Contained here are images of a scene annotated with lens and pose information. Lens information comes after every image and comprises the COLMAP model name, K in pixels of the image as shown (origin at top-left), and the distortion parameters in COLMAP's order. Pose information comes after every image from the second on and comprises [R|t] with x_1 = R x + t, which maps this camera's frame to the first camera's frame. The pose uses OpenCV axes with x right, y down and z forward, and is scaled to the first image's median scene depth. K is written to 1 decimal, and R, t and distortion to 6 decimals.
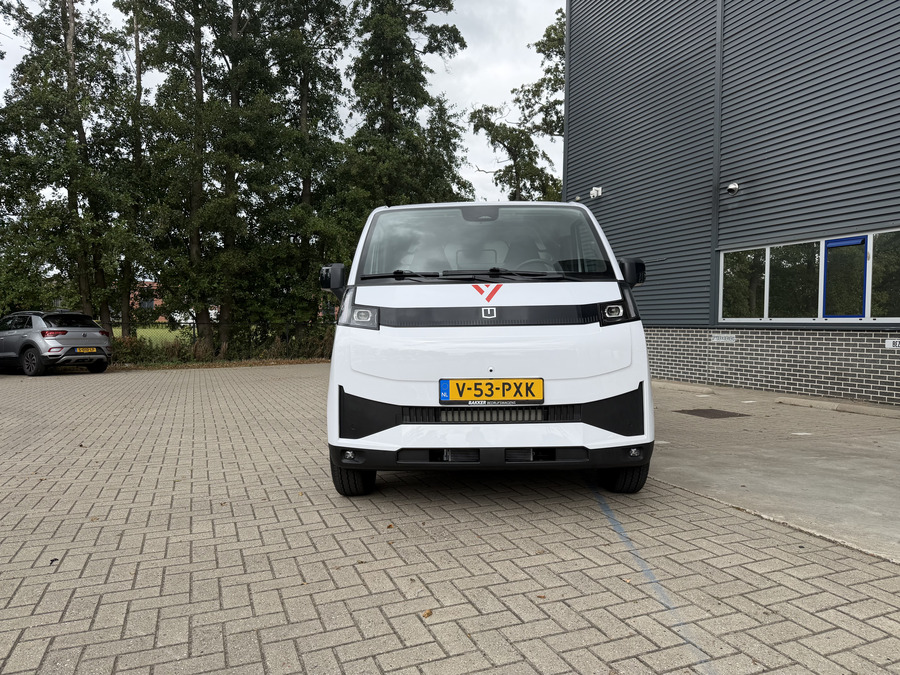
lens RADIAL K [[636.0, 0, 442.2], [0, 636.0, 337.8], [0, 0, 1]] dist [0.033555, -0.042966]
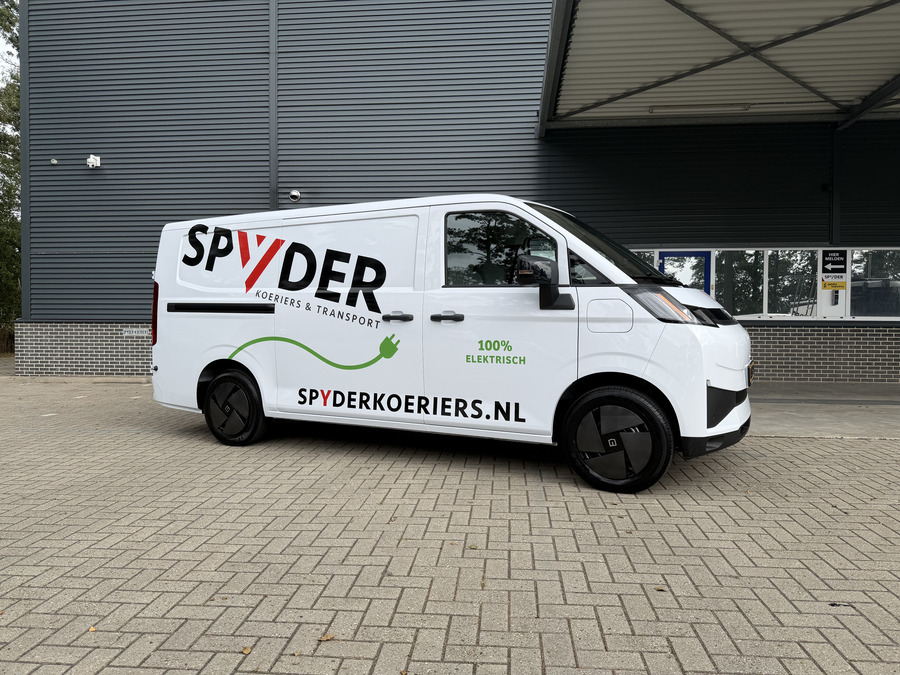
lens RADIAL K [[636.0, 0, 449.9], [0, 636.0, 334.9], [0, 0, 1]] dist [0.033555, -0.042966]
pose [[0.454615, -0.023361, 0.890382, -0.162654], [0.016511, 0.999705, 0.017799, -0.003531], [-0.890535, 0.006609, 0.454867, 0.109206]]
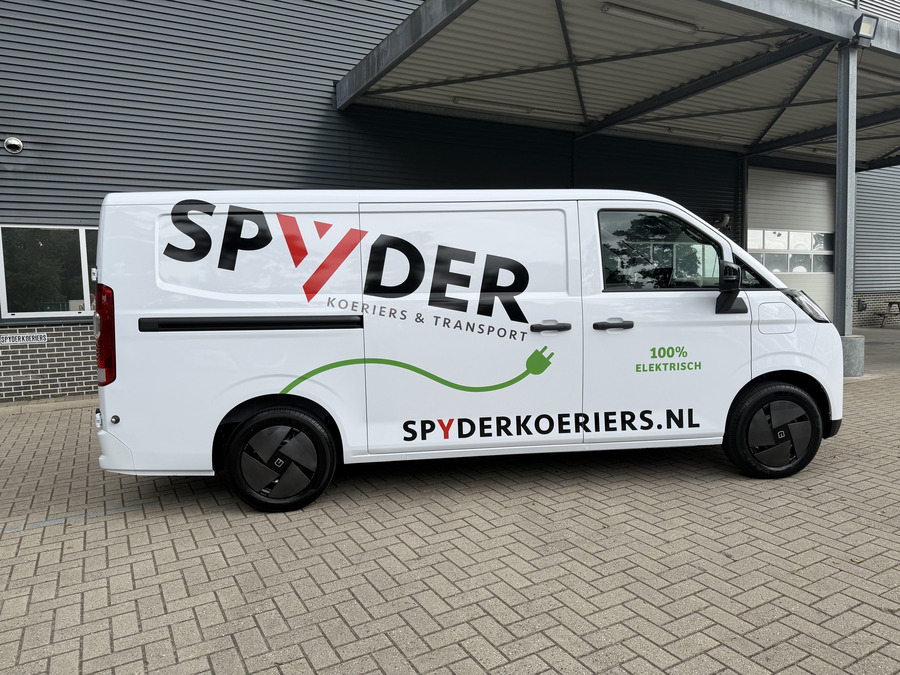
lens RADIAL K [[636.0, 0, 450.8], [0, 636.0, 338.5], [0, 0, 1]] dist [0.033555, -0.042966]
pose [[-0.119906, -0.072615, 0.990126, -0.162130], [0.044074, 0.995949, 0.078380, -0.015073], [-0.991806, 0.053037, -0.116220, 0.235533]]
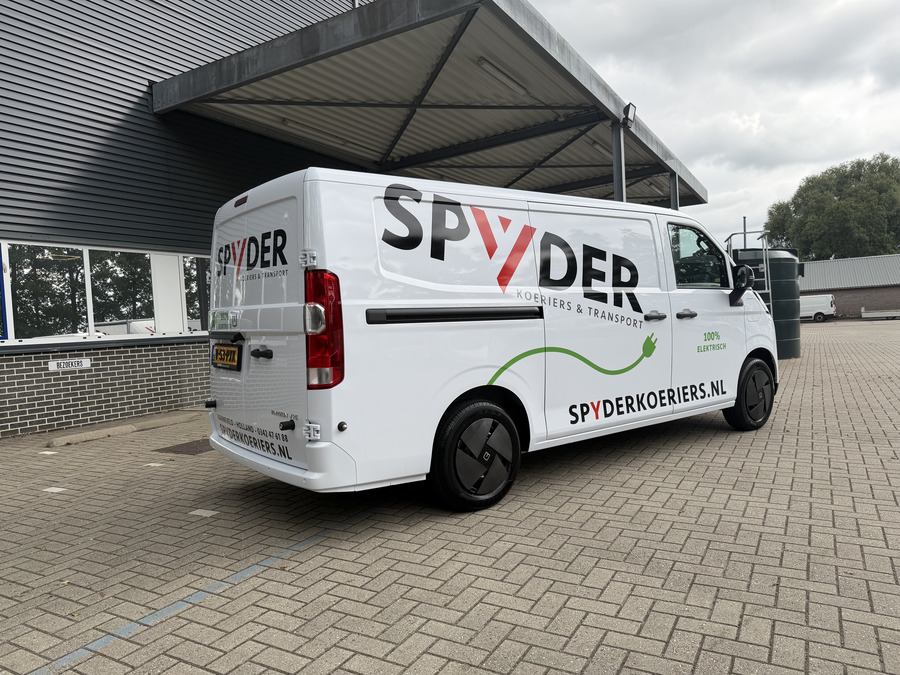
lens RADIAL K [[636.0, 0, 448.4], [0, 636.0, 333.1], [0, 0, 1]] dist [0.033555, -0.042966]
pose [[-0.614702, 0.013268, 0.788648, -0.123767], [0.062228, 0.997558, 0.031721, -0.009953], [-0.786301, 0.068575, -0.614026, 0.346270]]
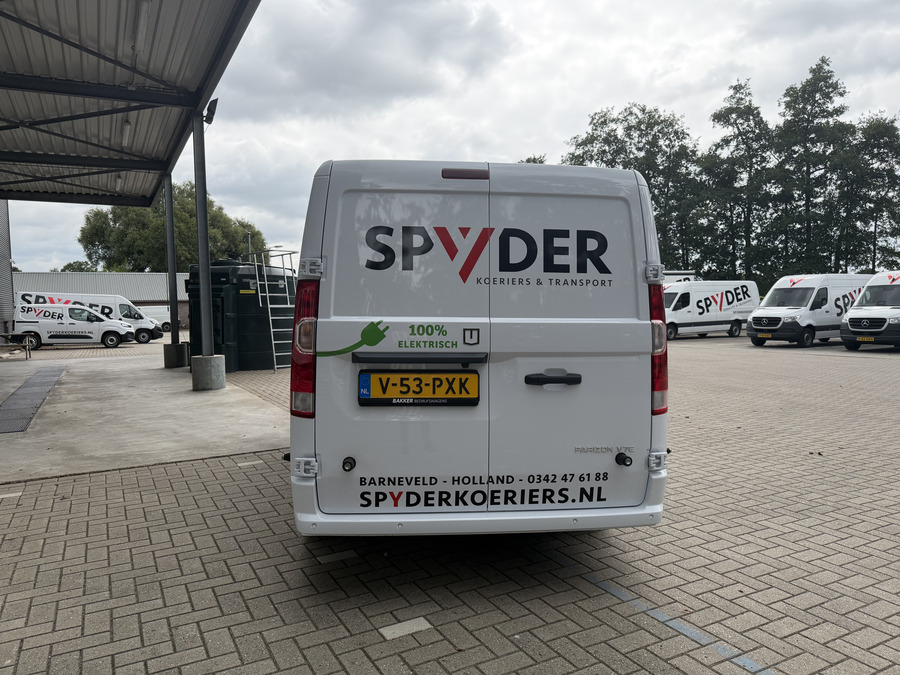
lens RADIAL K [[636.0, 0, 447.8], [0, 636.0, 332.7], [0, 0, 1]] dist [0.033555, -0.042966]
pose [[-0.993119, 0.014433, -0.116217, 0.030196], [0.007727, 0.998290, 0.057950, -0.017734], [0.116854, 0.056654, -0.991532, 0.396811]]
